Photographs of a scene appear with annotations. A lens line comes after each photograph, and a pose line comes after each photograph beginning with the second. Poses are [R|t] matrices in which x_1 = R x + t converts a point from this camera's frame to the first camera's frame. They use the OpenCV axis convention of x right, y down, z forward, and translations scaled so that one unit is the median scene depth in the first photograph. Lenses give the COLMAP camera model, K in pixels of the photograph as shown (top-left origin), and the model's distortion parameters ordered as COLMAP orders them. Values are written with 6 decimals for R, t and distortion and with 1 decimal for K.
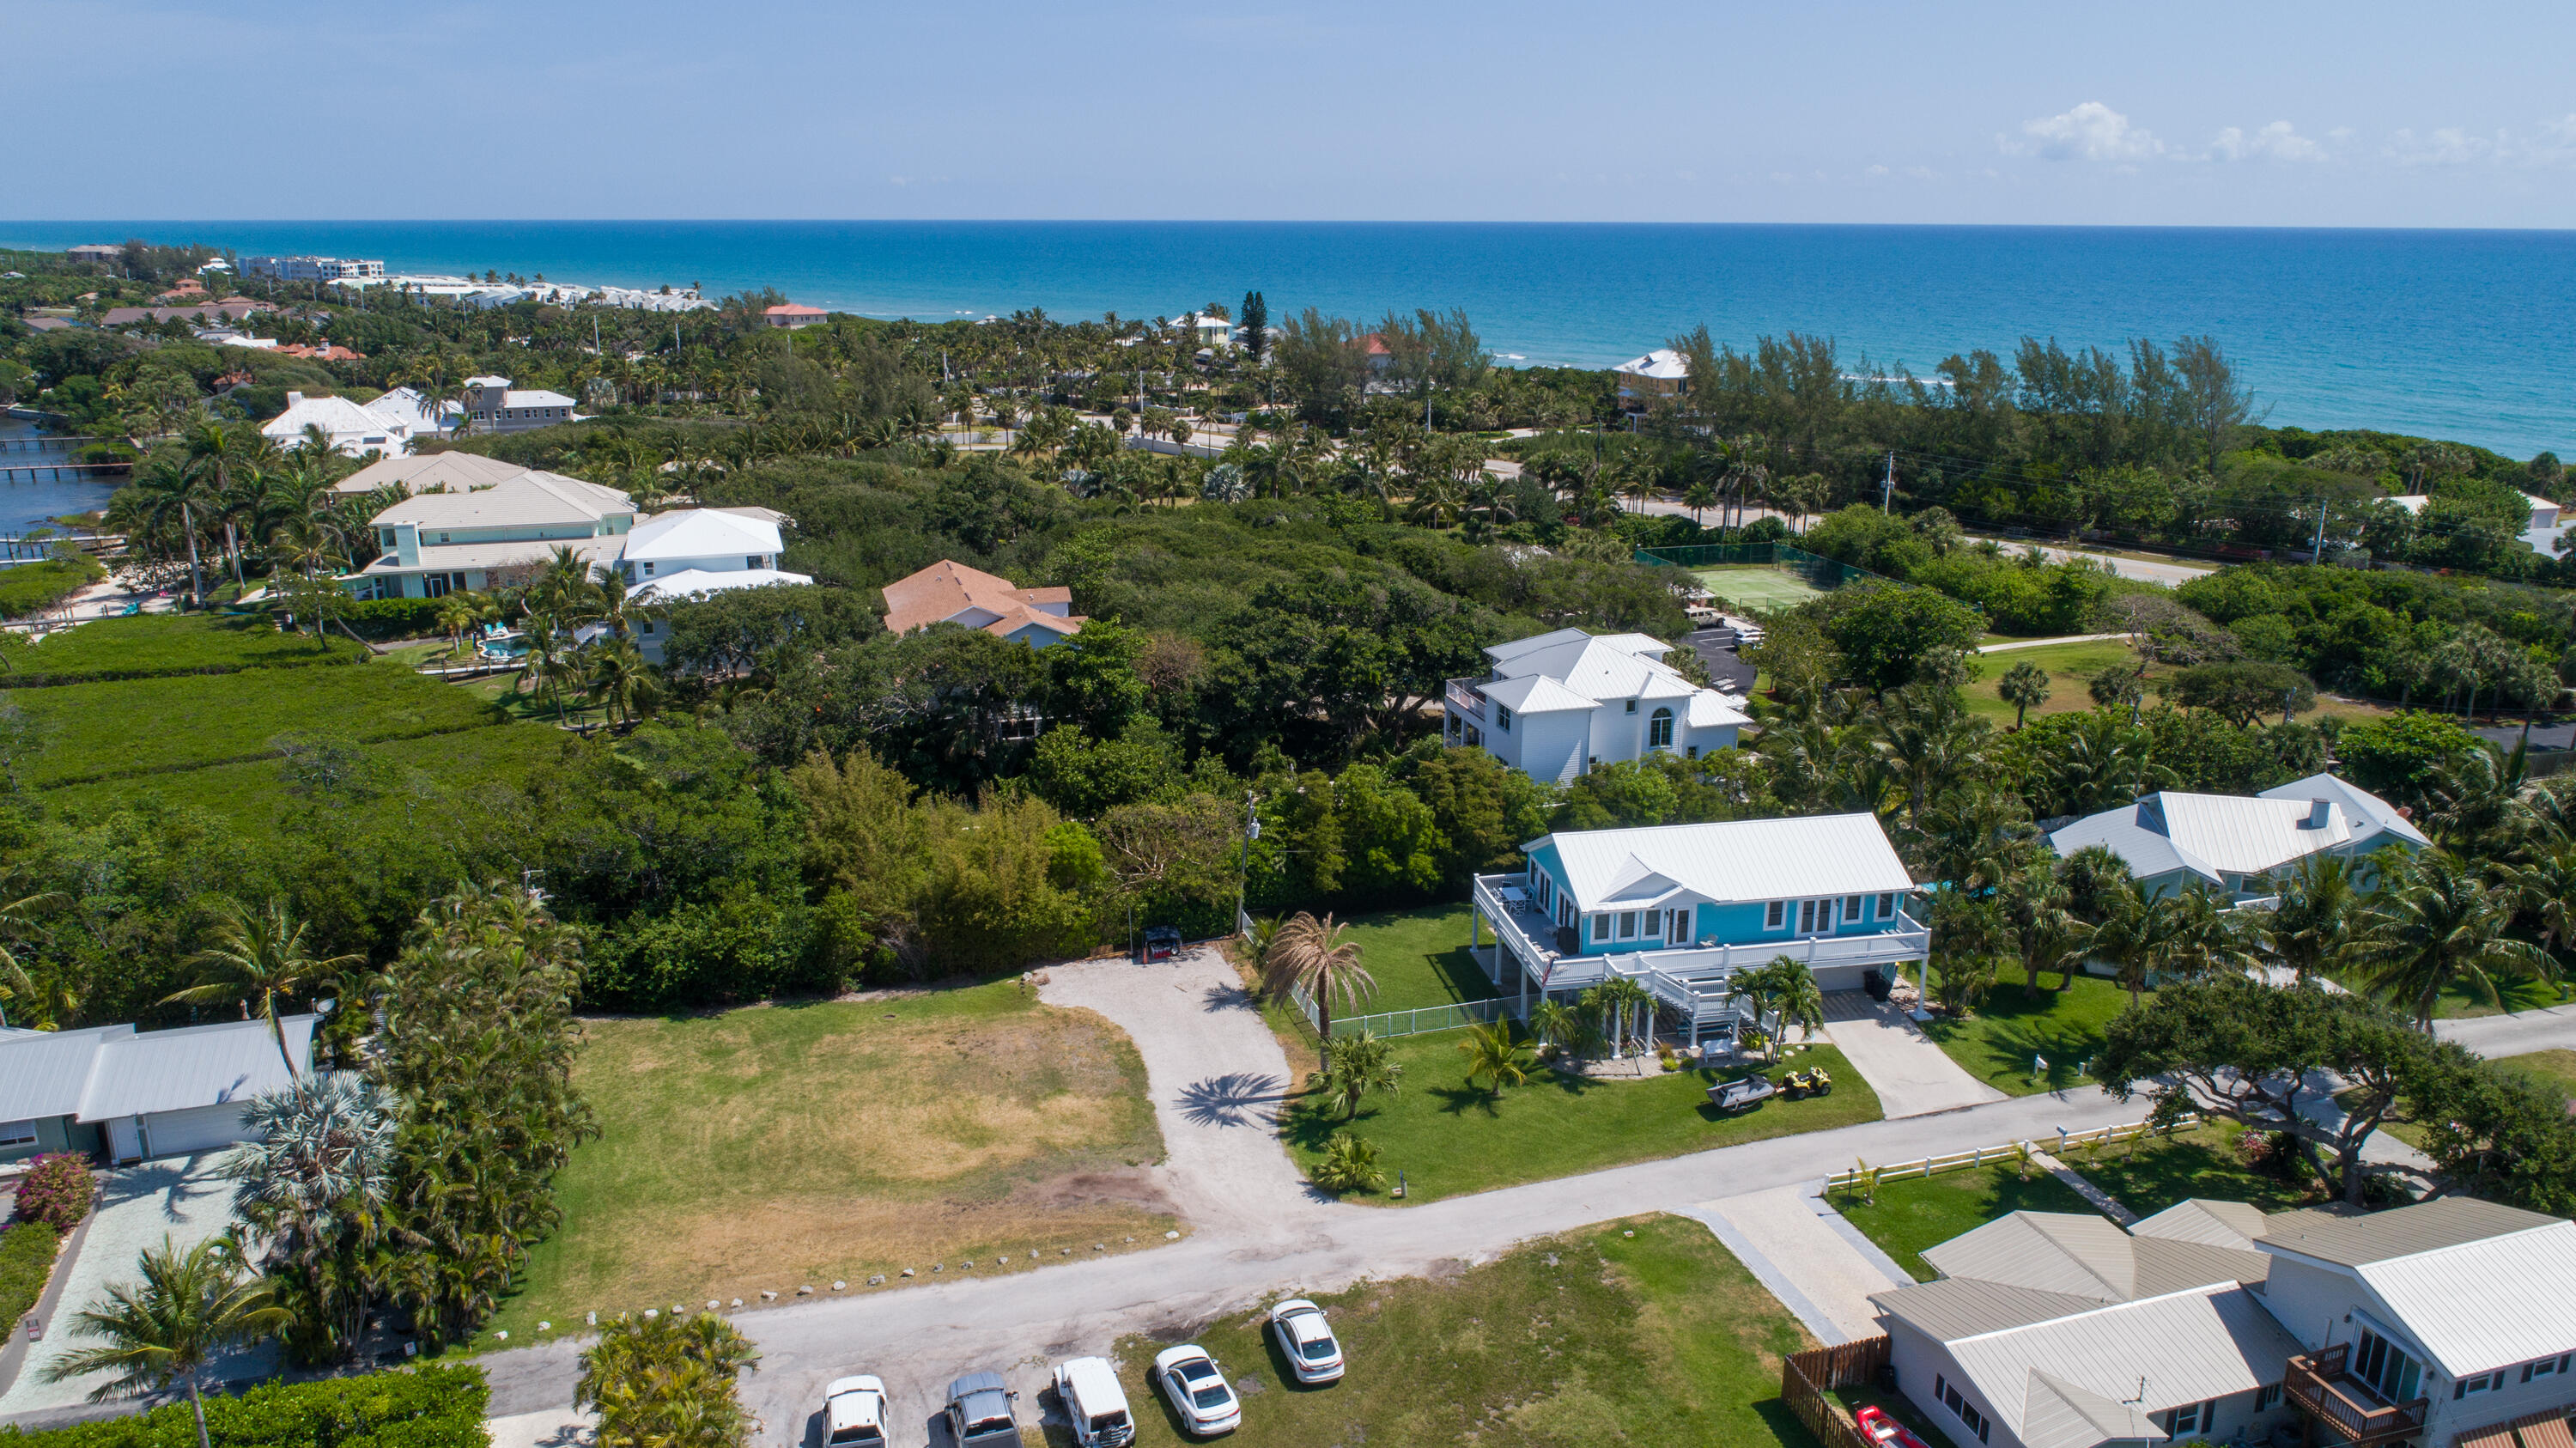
lens RADIAL K [[1755.1, 0, 1288.0], [0, 1755.1, 724.0], [0, 0, 1]] dist [-0.015572, 0.007131]
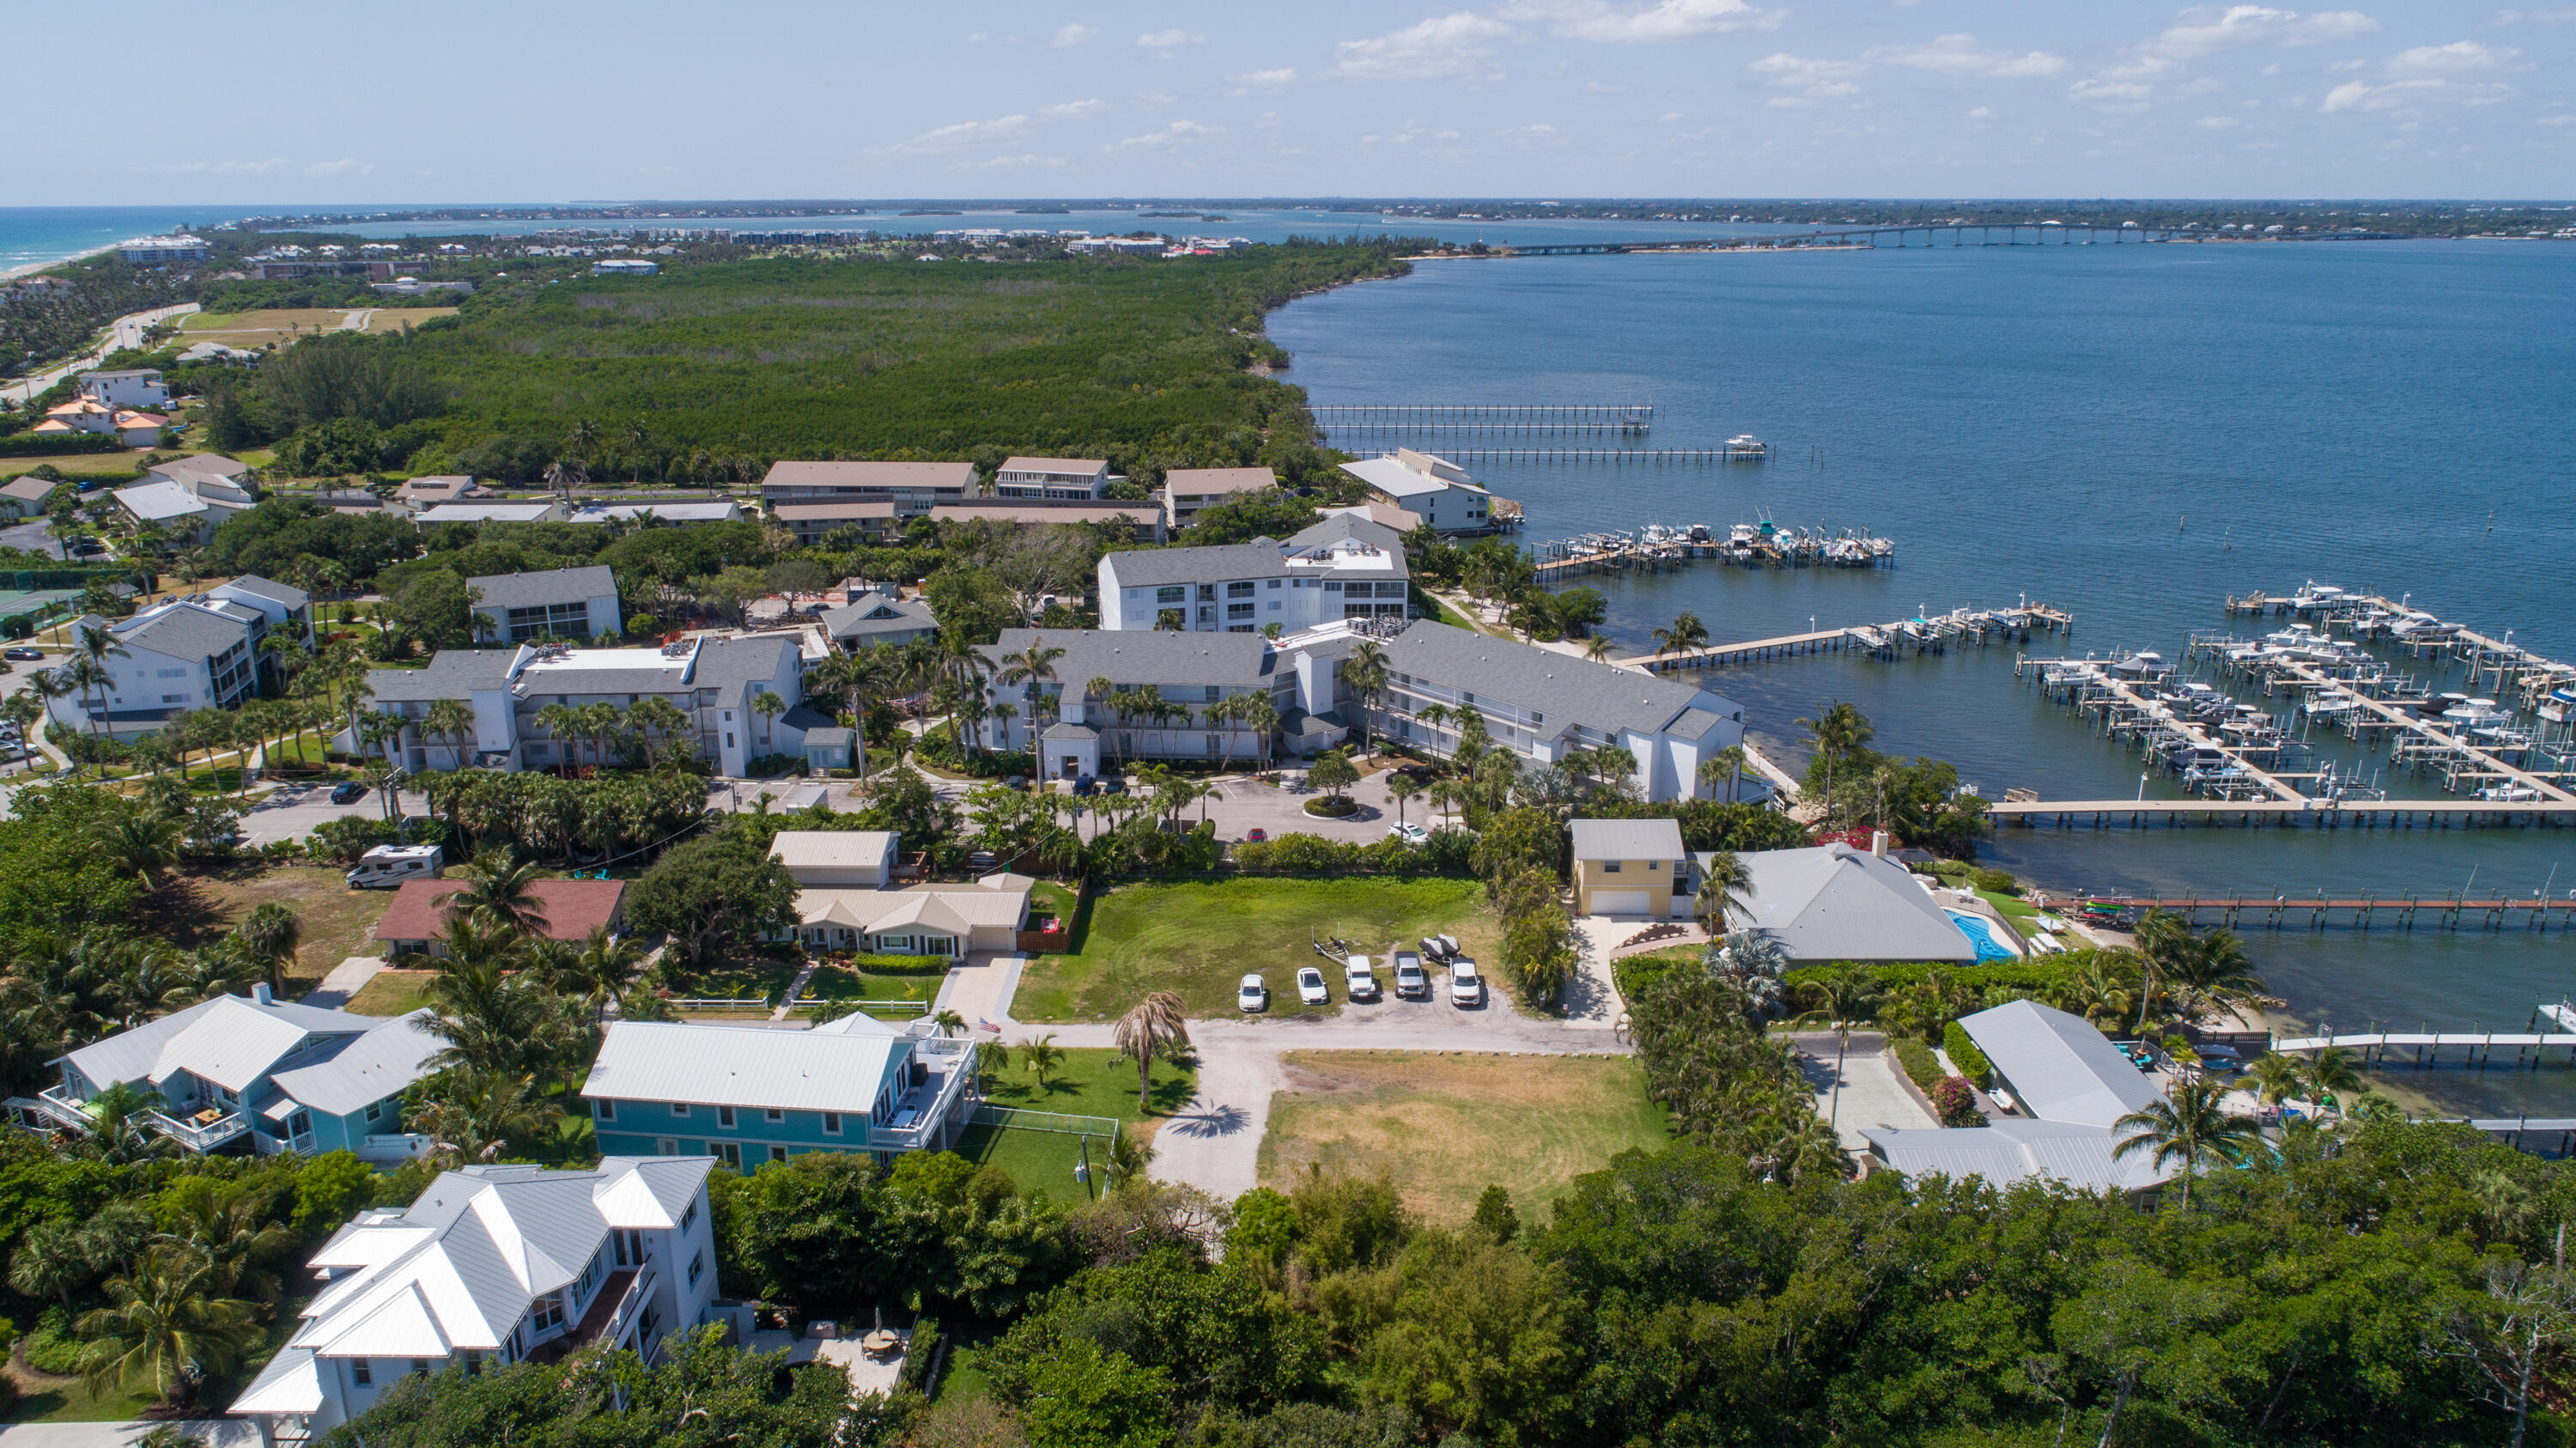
lens RADIAL K [[1751.0, 0, 1288.0], [0, 1751.0, 724.0], [0, 0, 1]] dist [-0.013108, 0.006118]
pose [[-0.953266, -0.089835, 0.288467, -0.411422], [0.082622, 0.840868, 0.534897, -0.700307], [-0.290615, 0.533734, -0.794148, 1.697498]]
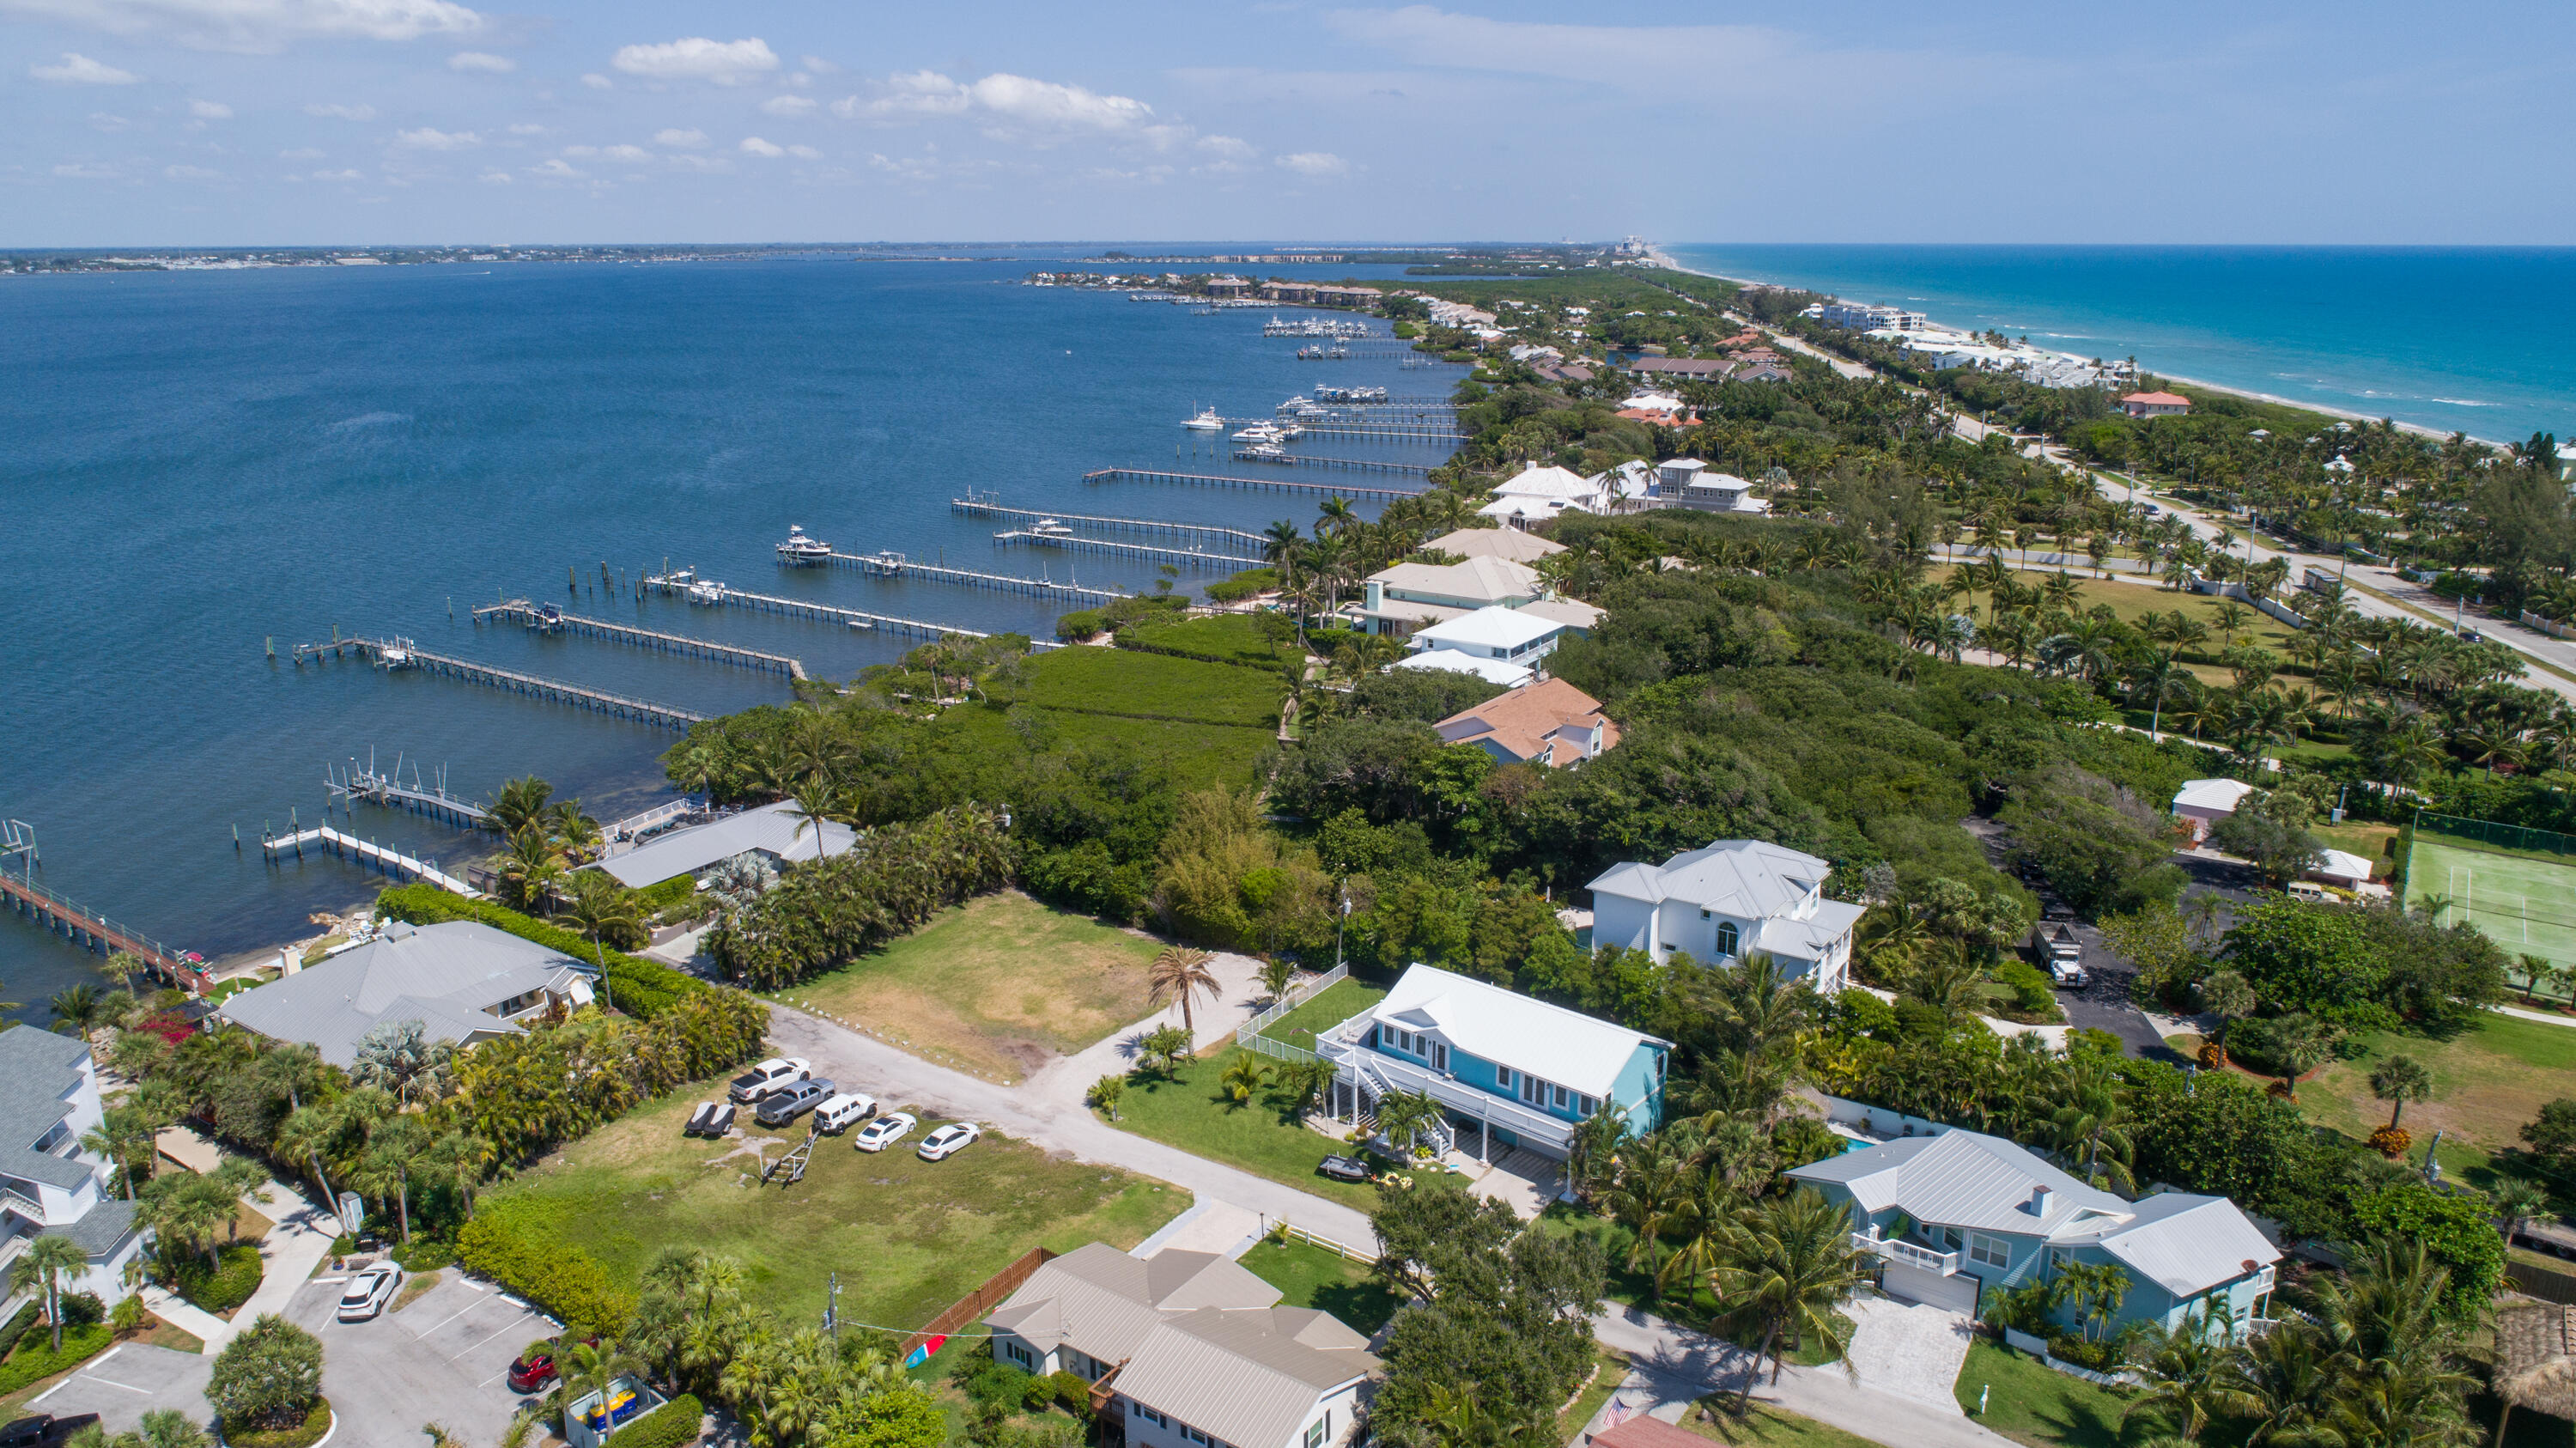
lens RADIAL K [[1737.0, 0, 1288.0], [0, 1737.0, 724.0], [0, 0, 1]] dist [-0.015317, 0.008230]
pose [[0.625265, 0.207194, -0.752406, 1.033313], [-0.214380, 0.972624, 0.089683, -0.210785], [0.750390, 0.105225, 0.652566, 0.031489]]
